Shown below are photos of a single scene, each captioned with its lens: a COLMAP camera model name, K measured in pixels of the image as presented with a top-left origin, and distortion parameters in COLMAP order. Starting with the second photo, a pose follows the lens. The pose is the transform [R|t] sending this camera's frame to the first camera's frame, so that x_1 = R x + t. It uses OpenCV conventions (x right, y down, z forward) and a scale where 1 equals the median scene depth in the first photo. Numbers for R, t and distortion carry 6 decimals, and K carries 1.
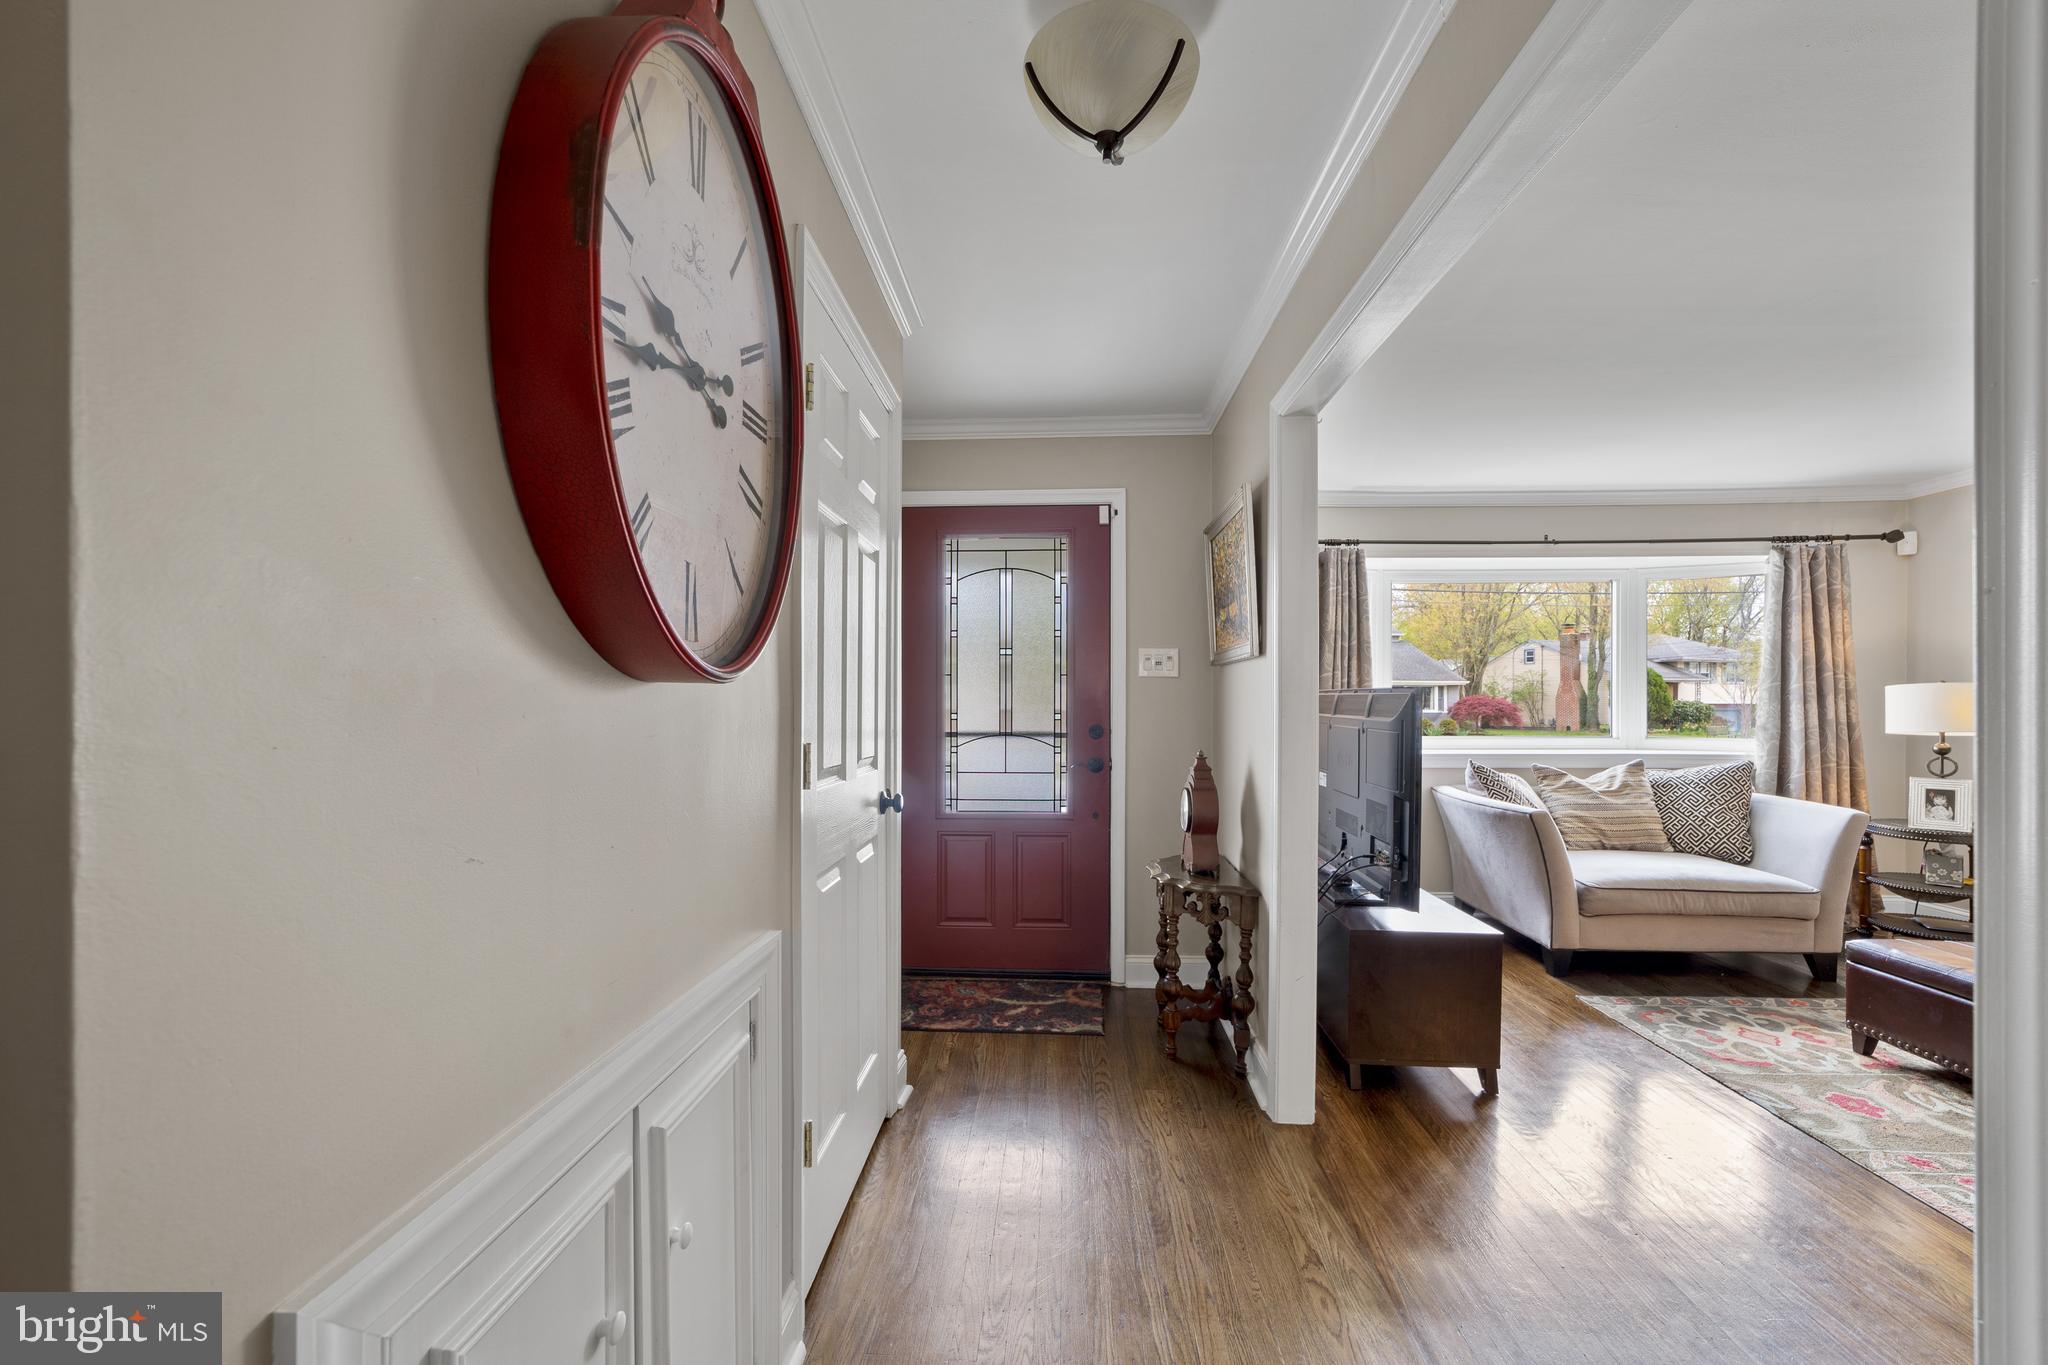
lens RADIAL K [[810.7, 0, 1023.3], [0, 810.7, 680.9], [0, 0, 1]] dist [-0.013833, 0.000256]
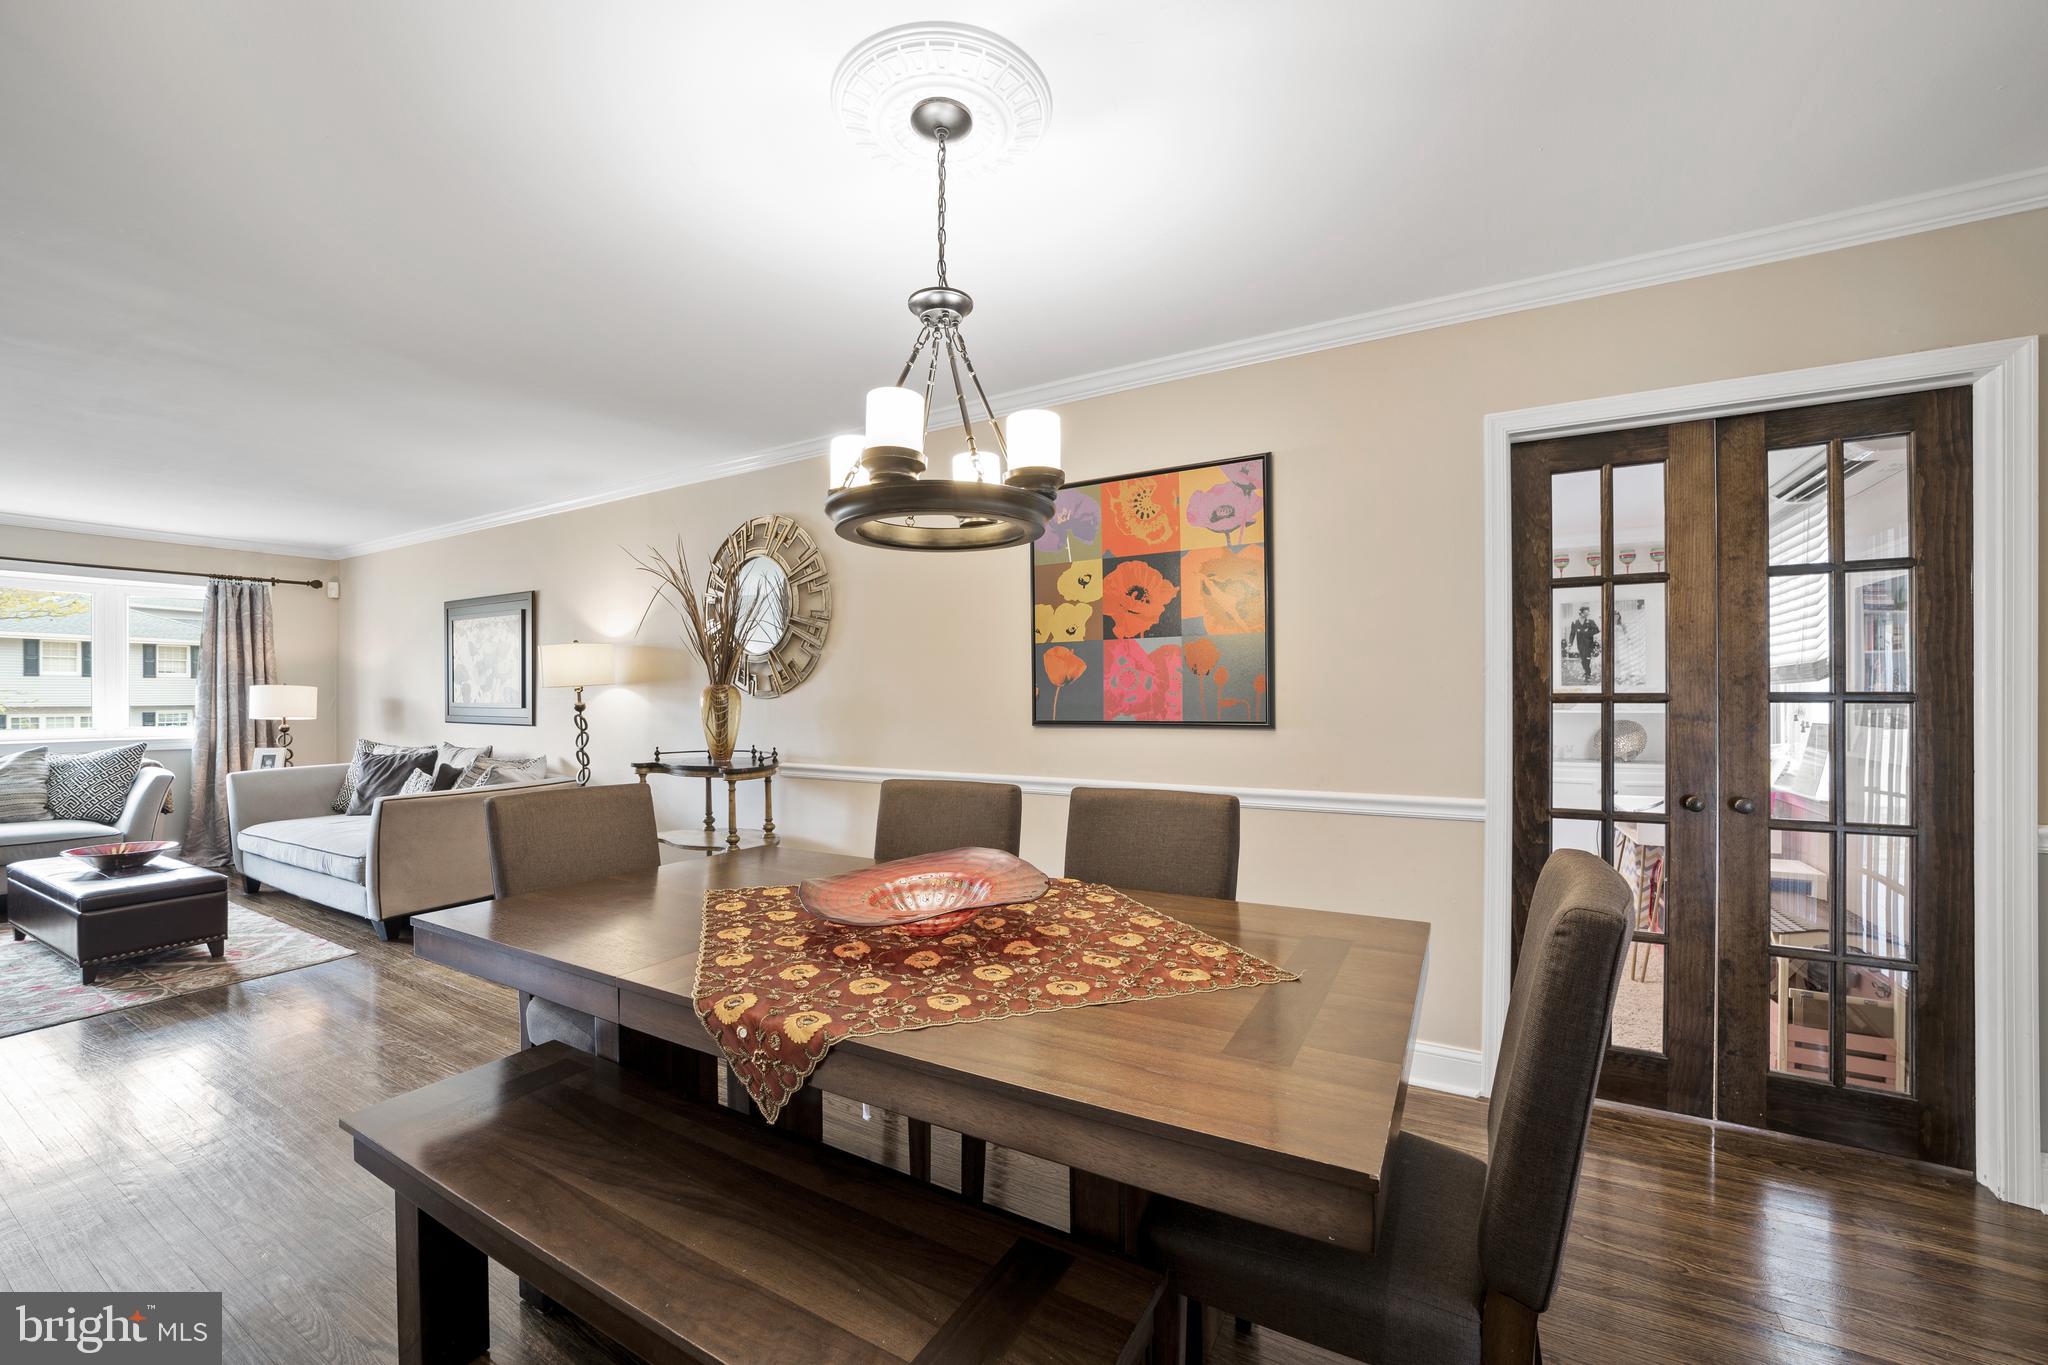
lens RADIAL K [[810.7, 0, 1018.1], [0, 810.7, 693.7], [0, 0, 1]] dist [-0.013833, 0.000256]
pose [[0.454554, -0.001127, 0.890718, 0.380066], [-0.016124, 0.999825, 0.009494, -0.015616], [-0.890573, -0.018677, 0.454456, -0.838313]]
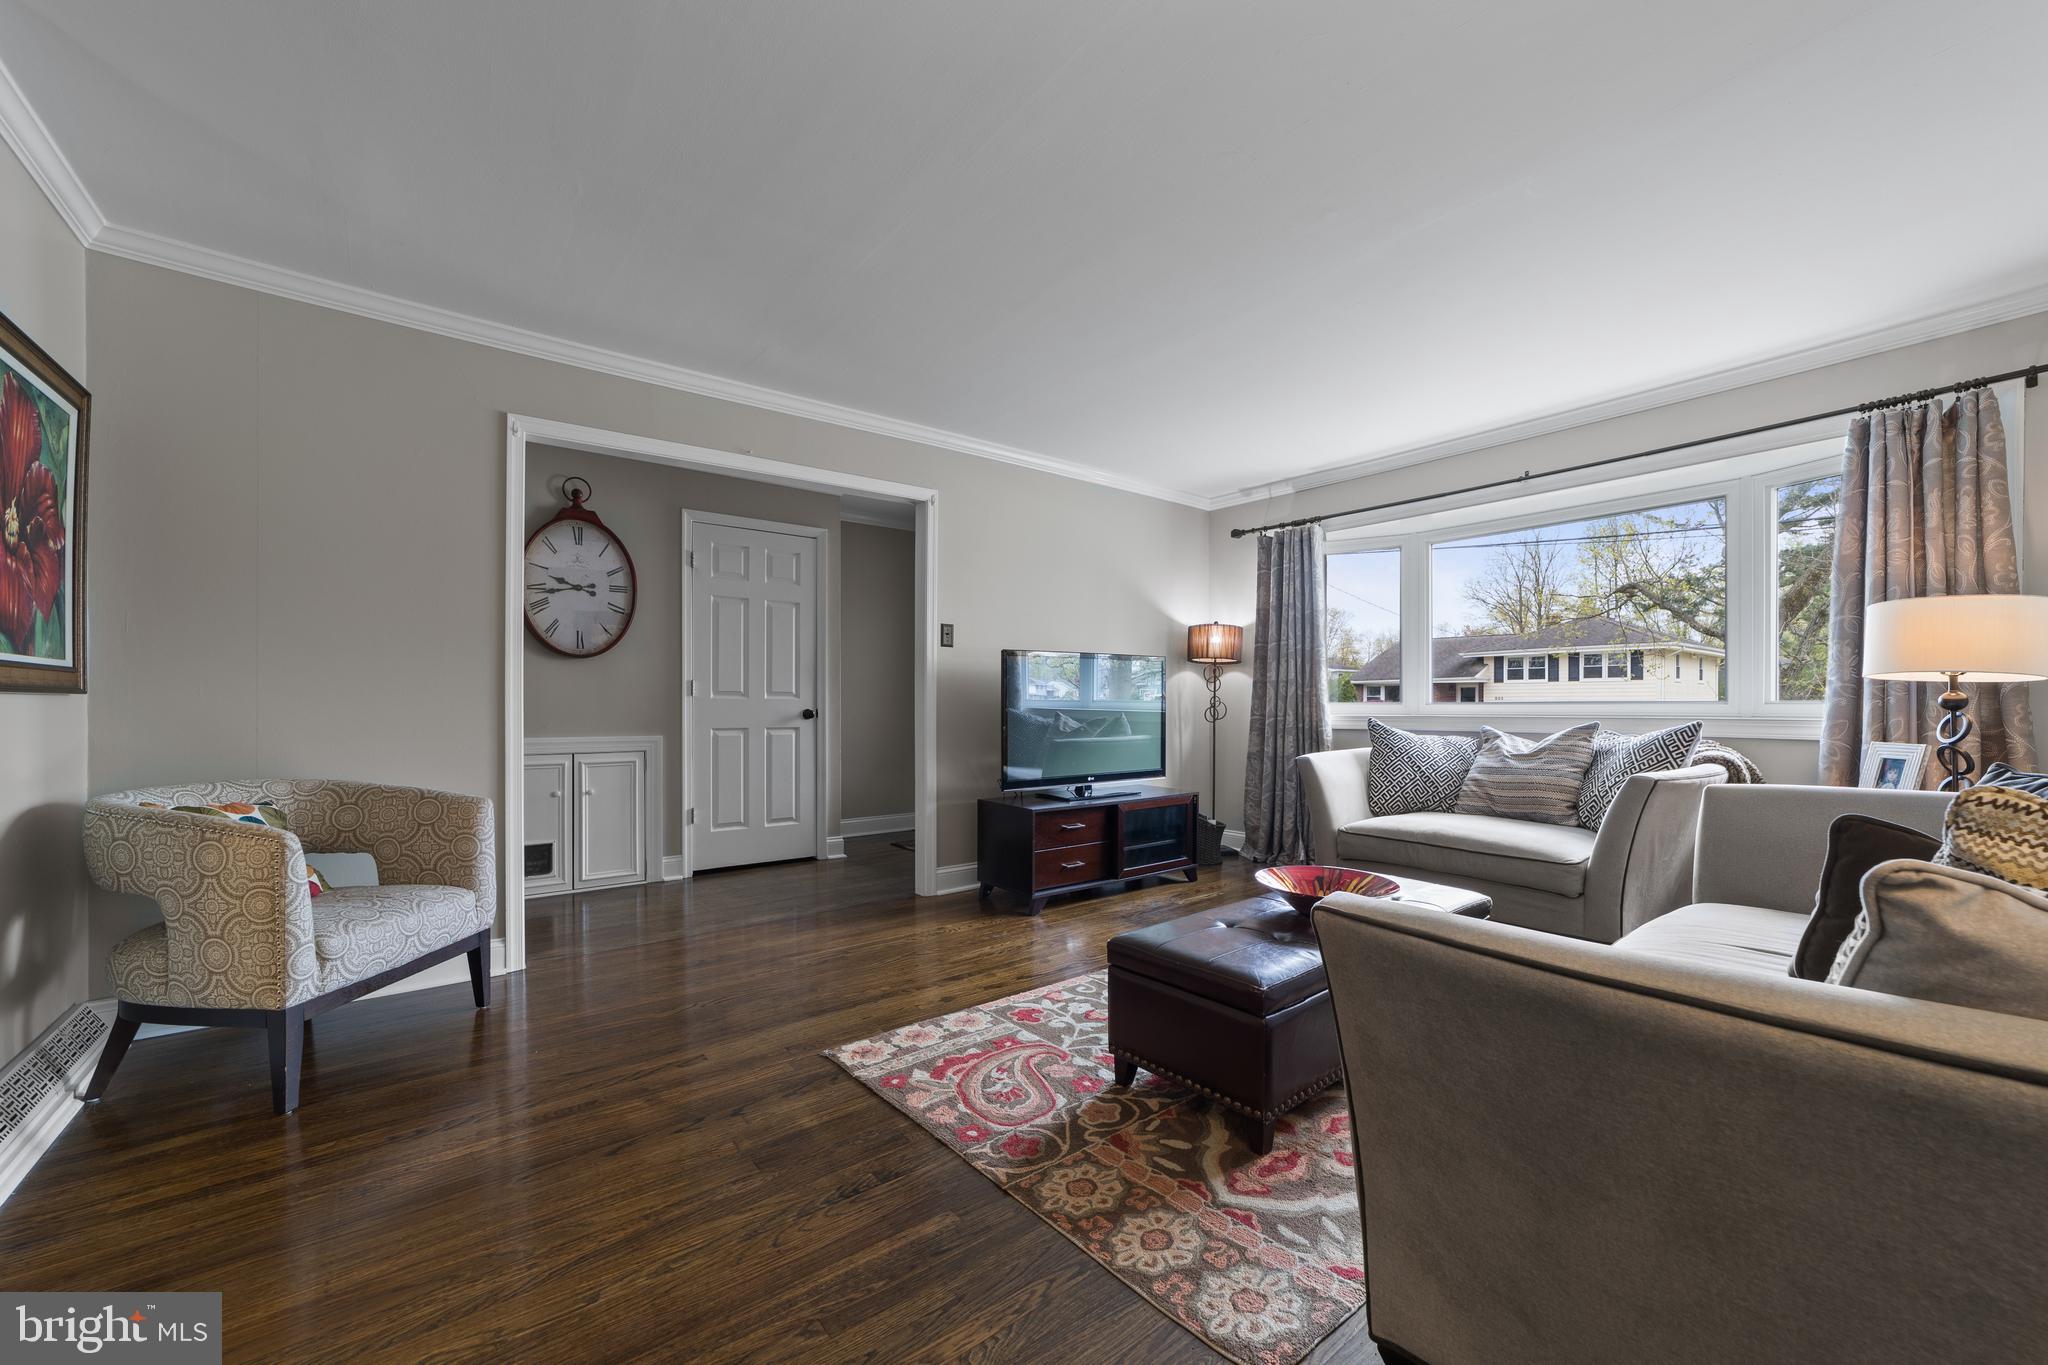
lens RADIAL K [[810.7, 0, 1025.9], [0, 810.7, 700.4], [0, 0, 1]] dist [-0.013833, 0.000256]
pose [[0.660611, -0.011421, -0.750641, 1.016752], [0.025309, 0.999655, 0.007064, 0.054535], [0.750301, -0.023664, 0.660672, -0.003866]]
